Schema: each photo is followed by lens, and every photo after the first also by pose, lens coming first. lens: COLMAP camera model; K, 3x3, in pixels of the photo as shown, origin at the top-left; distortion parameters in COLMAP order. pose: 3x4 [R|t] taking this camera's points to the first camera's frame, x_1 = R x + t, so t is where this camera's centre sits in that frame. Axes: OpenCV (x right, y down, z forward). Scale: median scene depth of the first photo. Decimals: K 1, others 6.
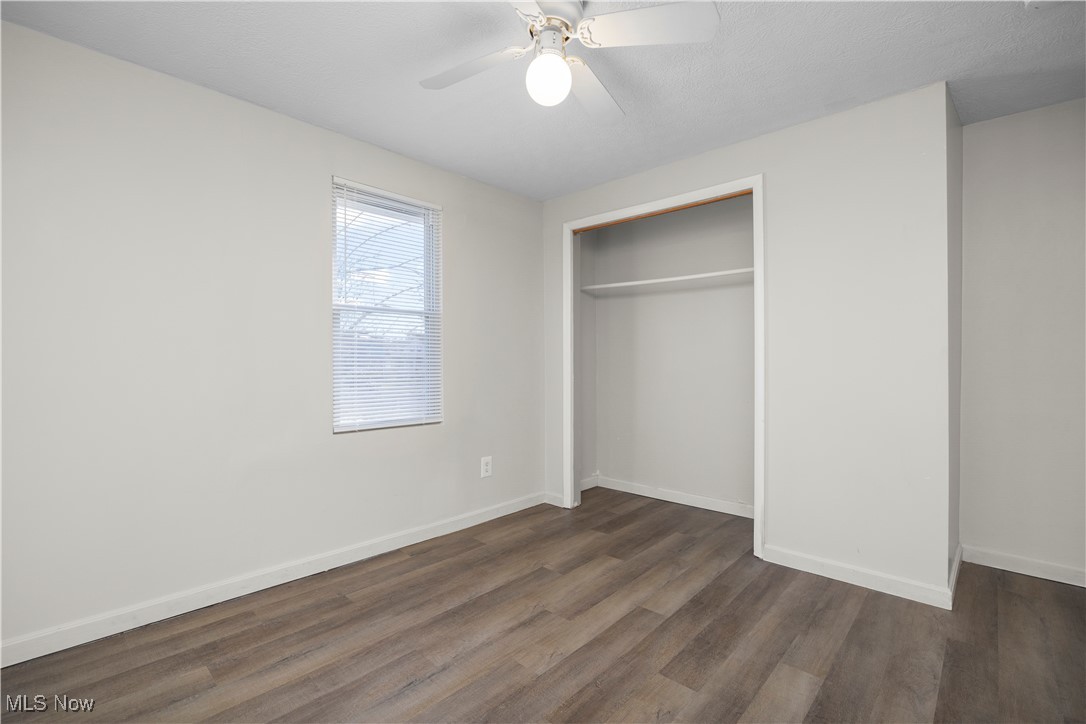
lens RADIAL K [[490.8, 0, 553.0], [0, 490.8, 360.3], [0, 0, 1]] dist [-0.016602, 0.000485]
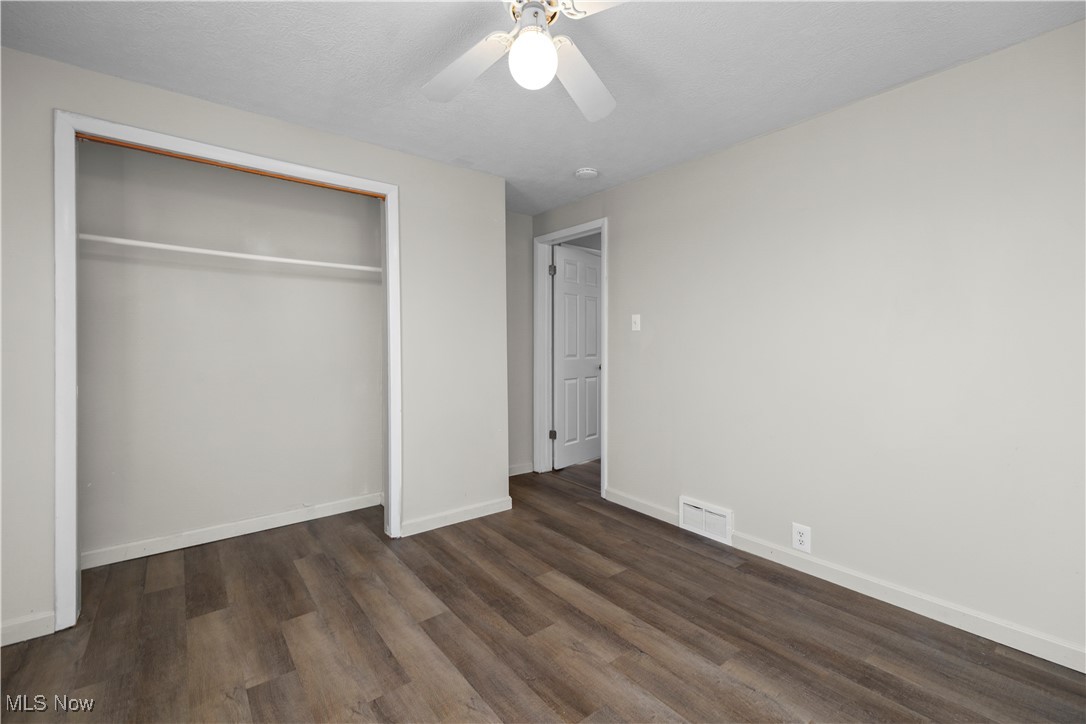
lens RADIAL K [[443.4, 0, 549.3], [0, 443.4, 357.0], [0, 0, 1]] dist [0.001917, -0.001188]
pose [[0.155495, -0.011552, 0.987769, -0.587660], [0.005616, 0.999926, 0.010810, -0.010697], [-0.987821, 0.003866, 0.155549, 0.593711]]
